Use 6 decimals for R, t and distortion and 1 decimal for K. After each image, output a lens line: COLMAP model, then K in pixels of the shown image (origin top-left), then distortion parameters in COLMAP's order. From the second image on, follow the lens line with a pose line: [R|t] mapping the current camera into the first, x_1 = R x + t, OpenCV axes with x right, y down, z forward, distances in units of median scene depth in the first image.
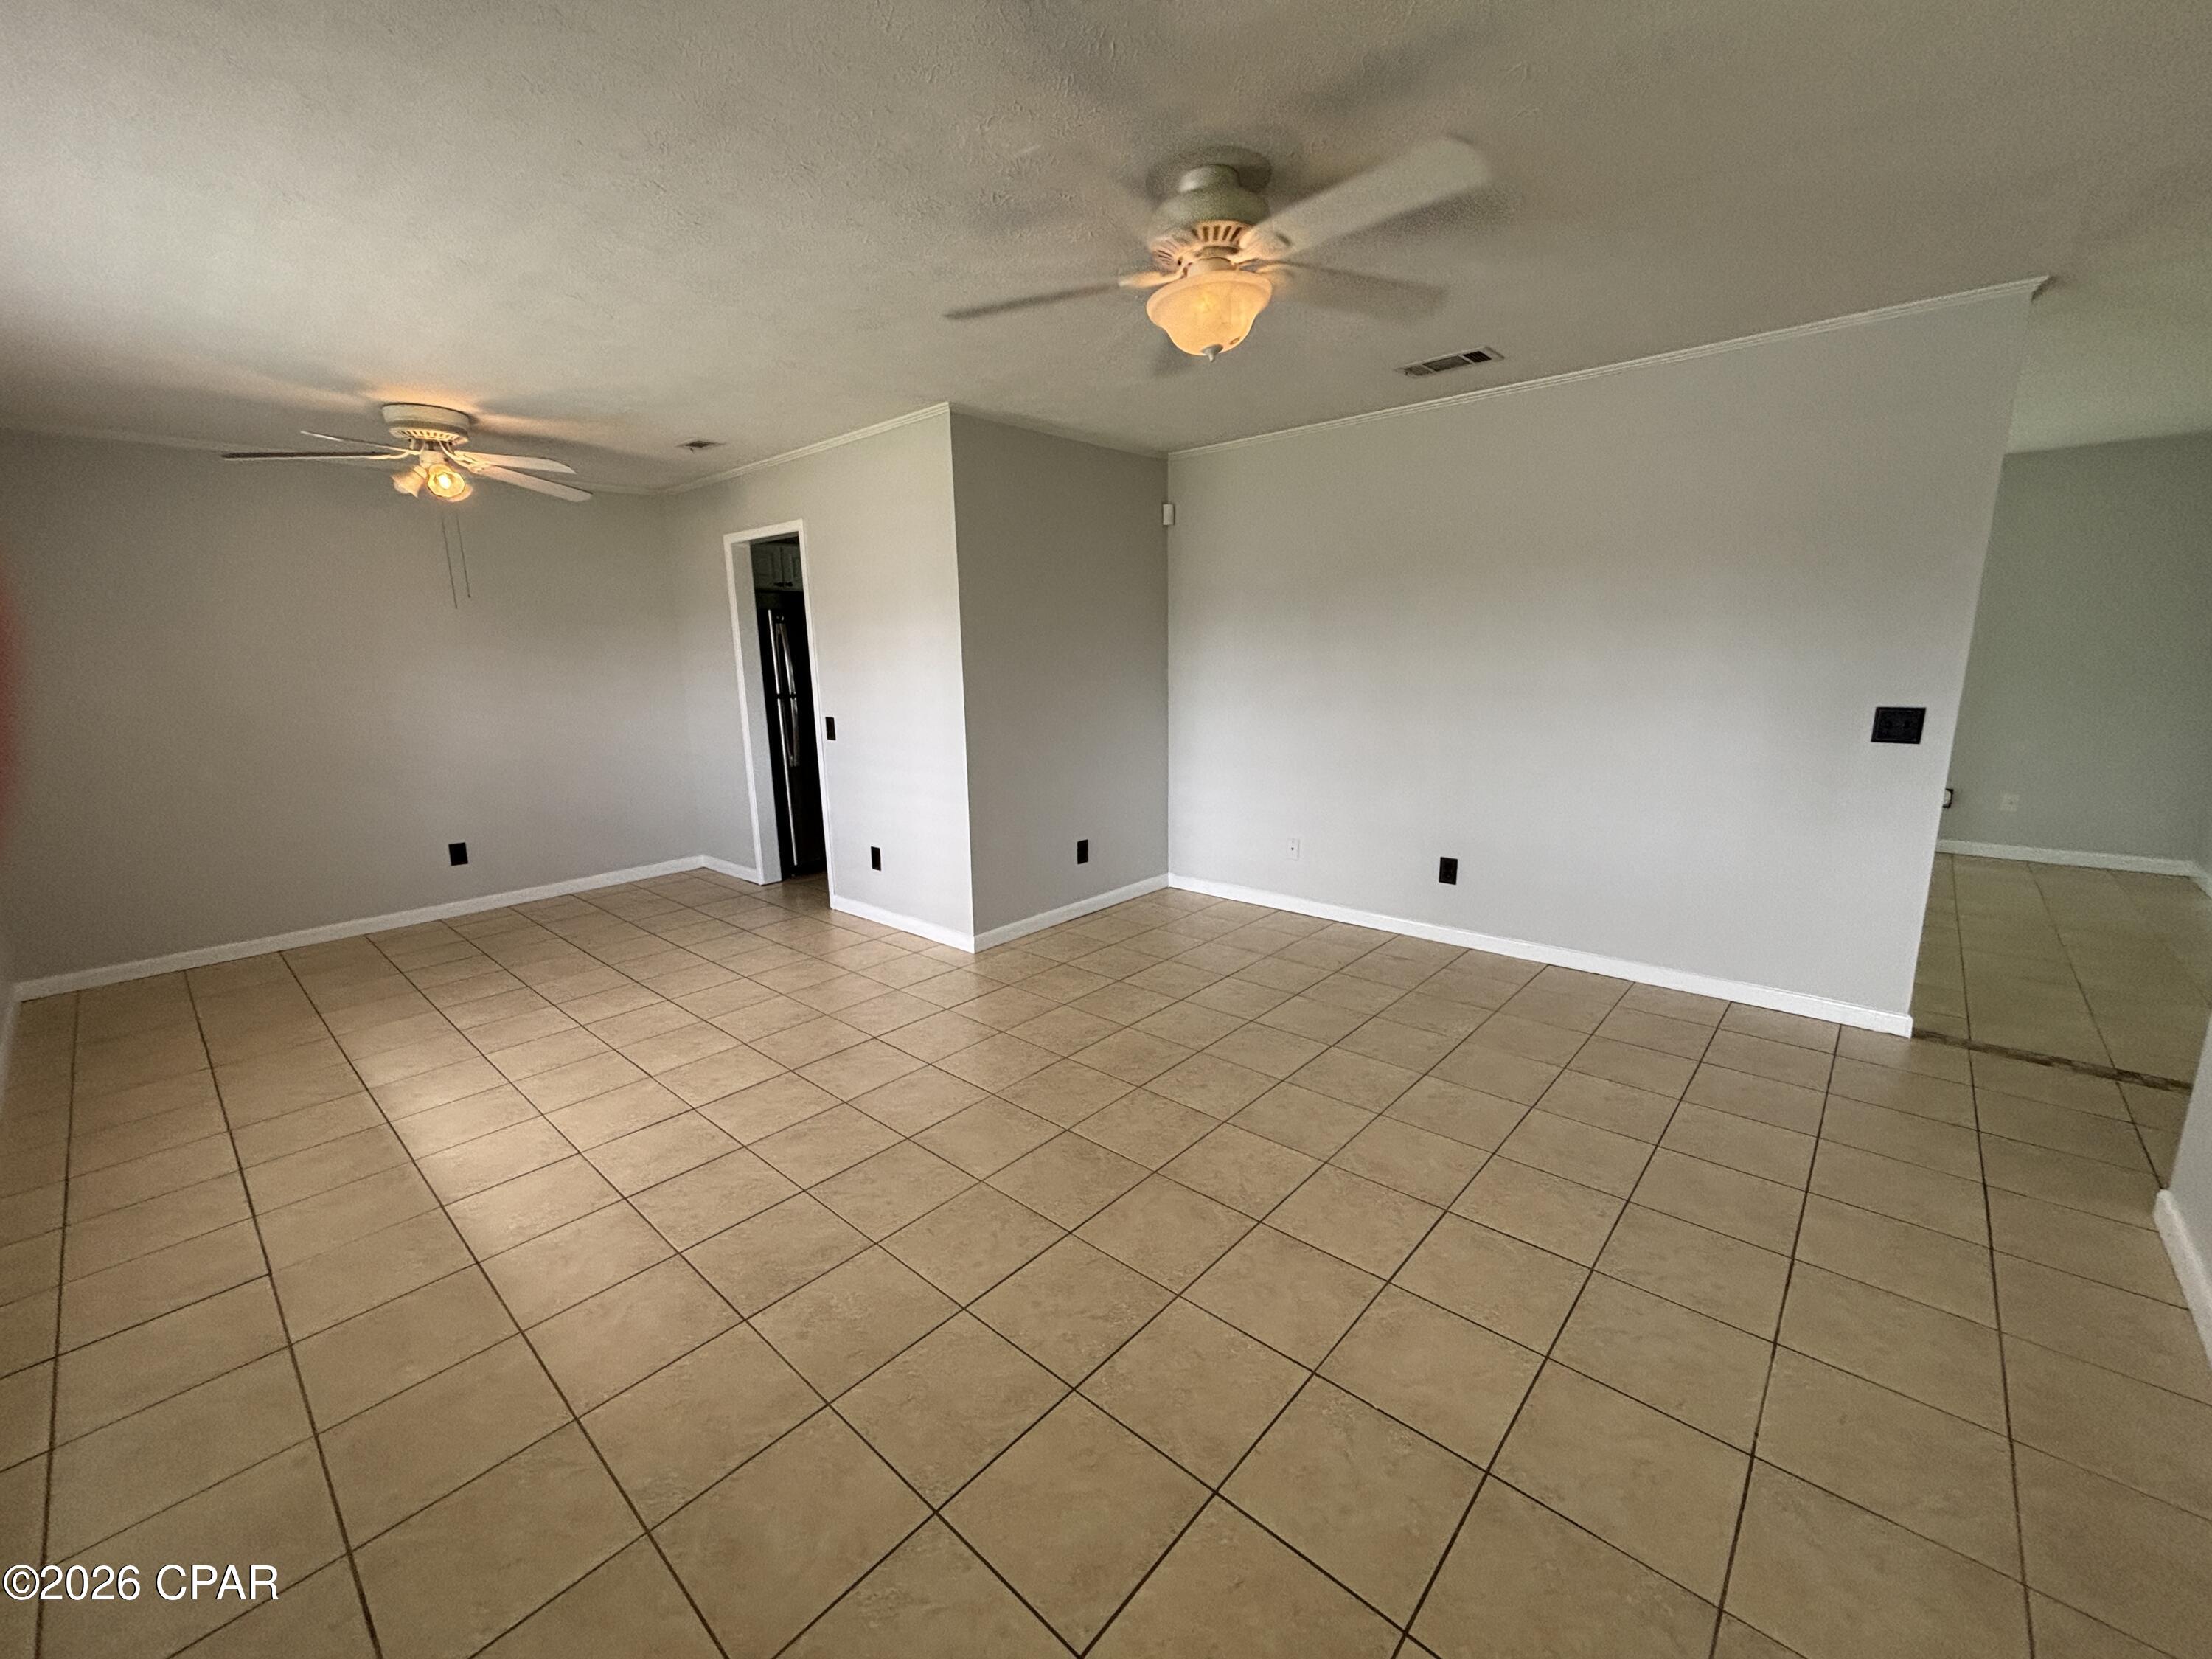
lens RADIAL K [[892.6, 0, 1105.9], [0, 892.6, 828.8], [0, 0, 1]] dist [0.000678, -0.000315]
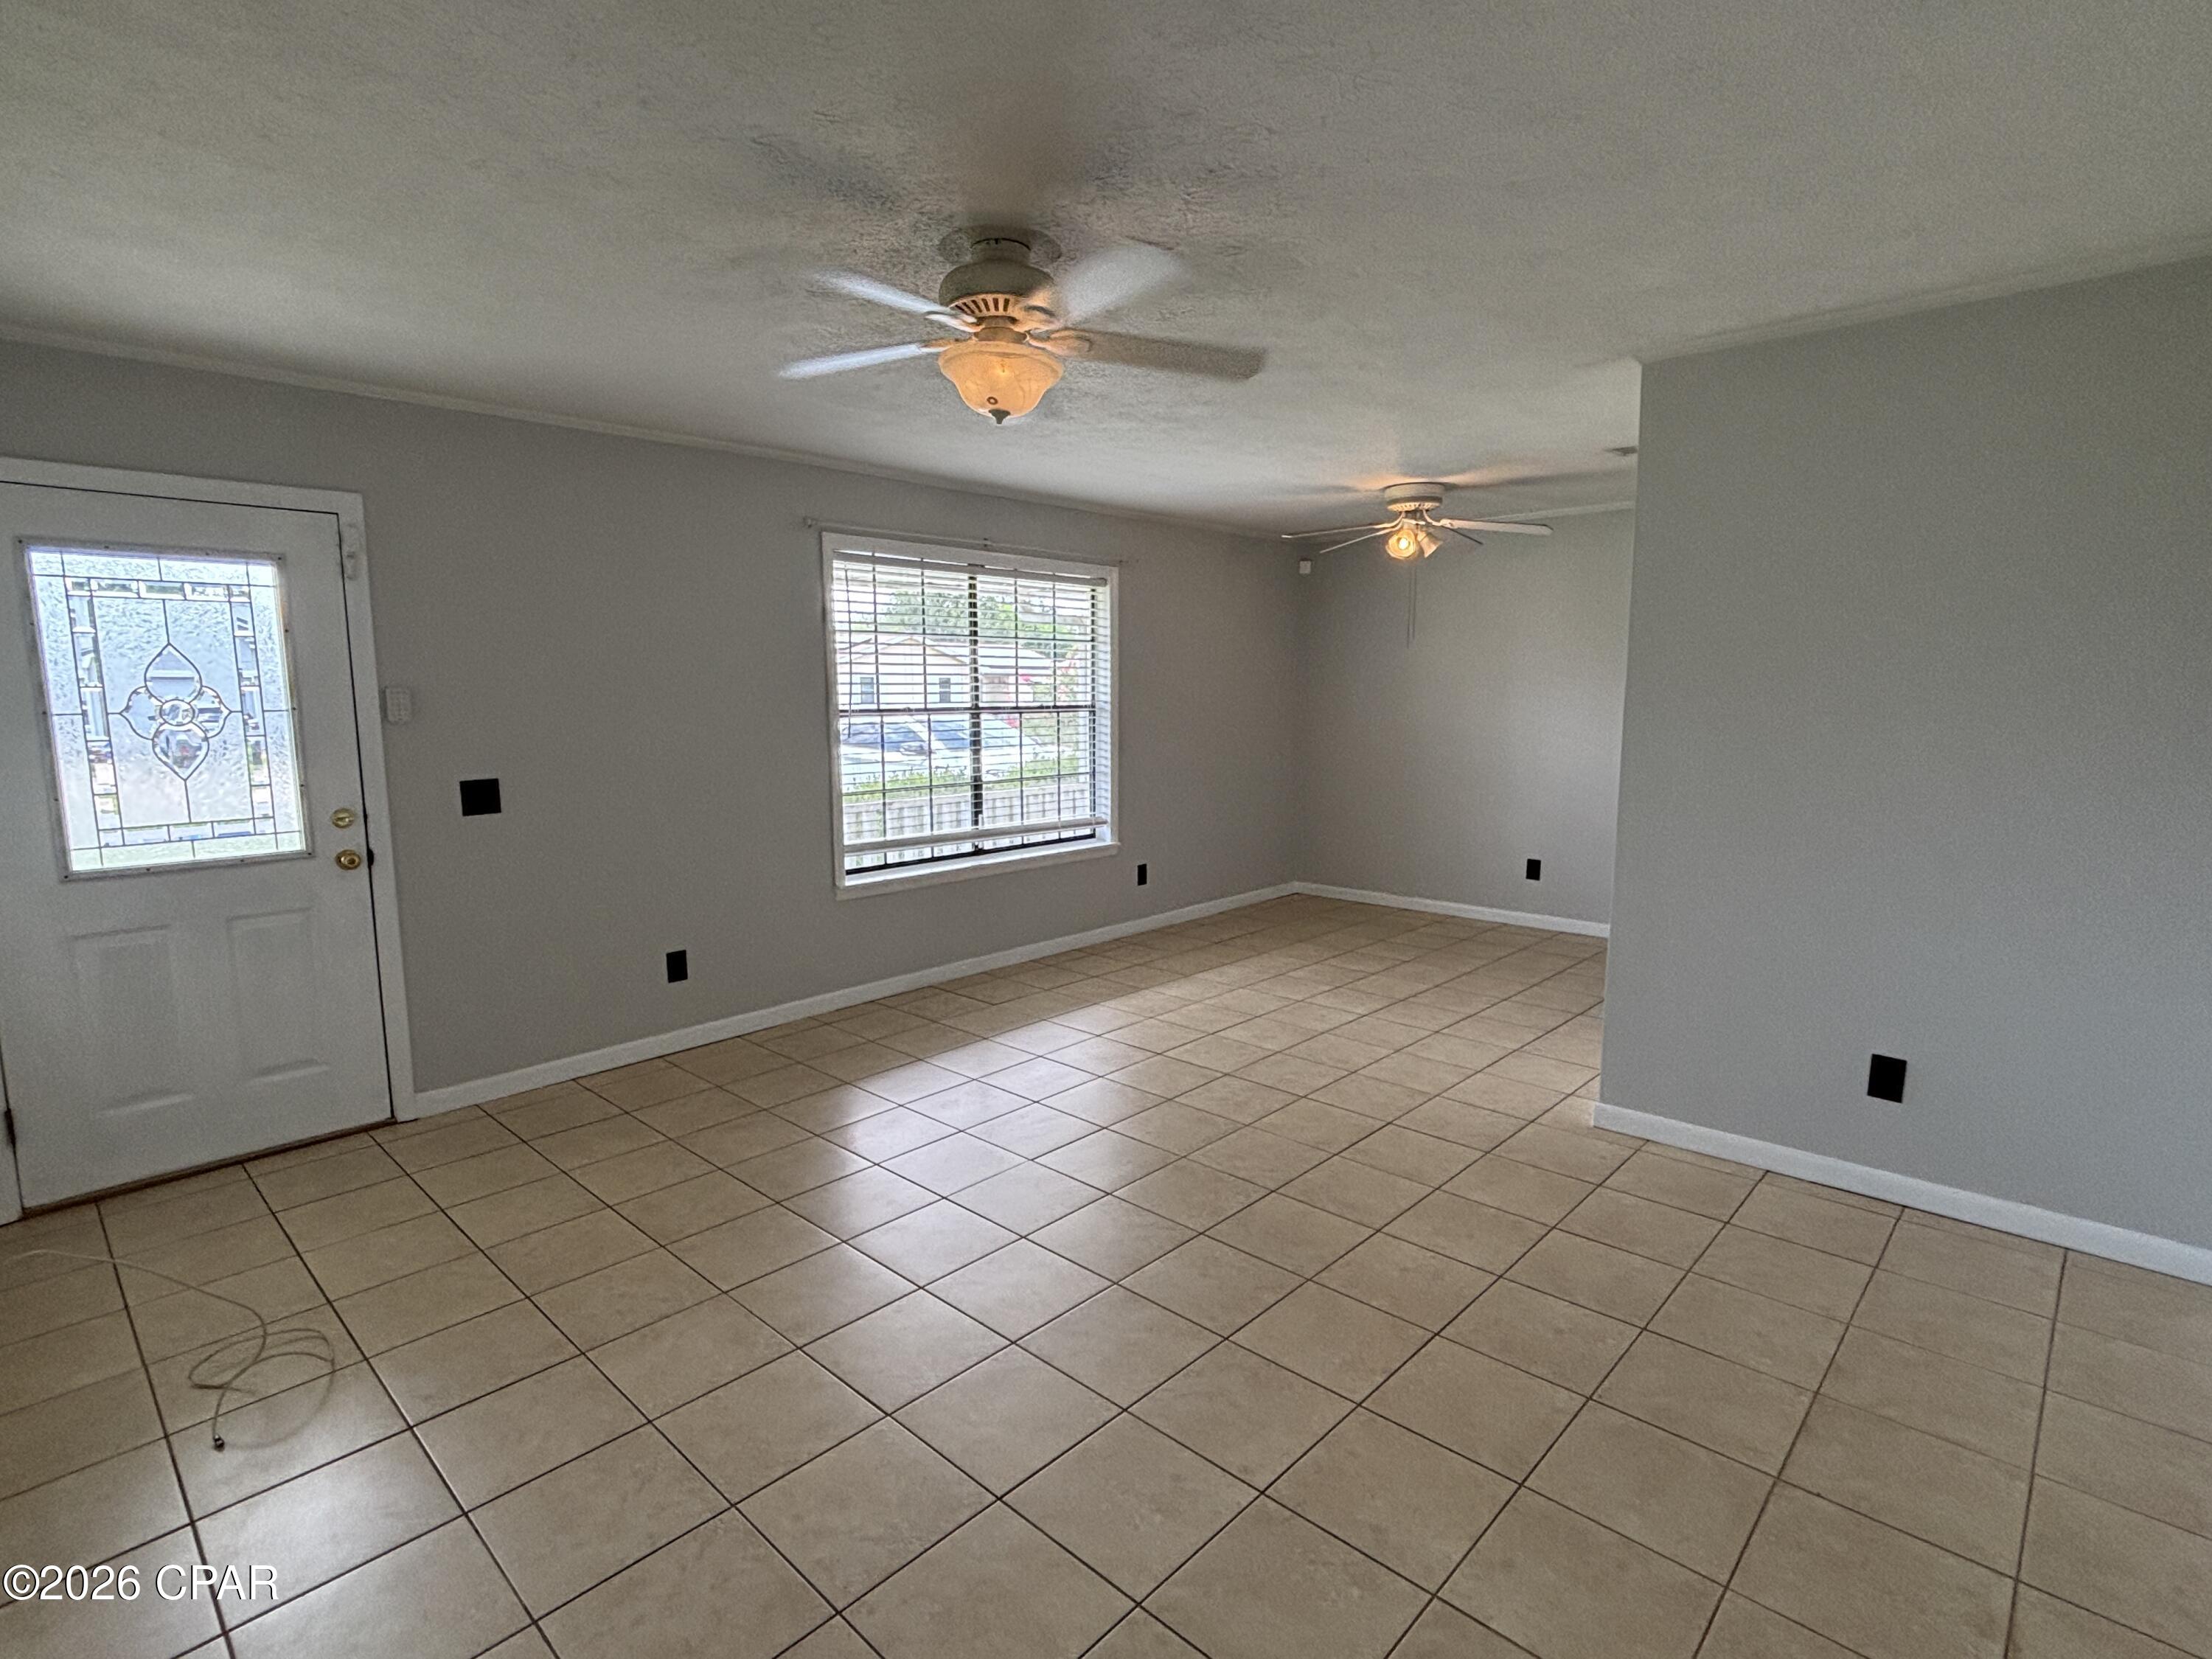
lens RADIAL K [[1082.6, 0, 1112.2], [0, 1082.6, 835.8], [0, 0, 1]] dist [0.001593, -0.000176]
pose [[-0.023647, 0.158675, -0.987048, 0.773737], [-0.193585, 0.967910, 0.160236, -0.167796], [0.980798, 0.194867, 0.007829, 0.669577]]
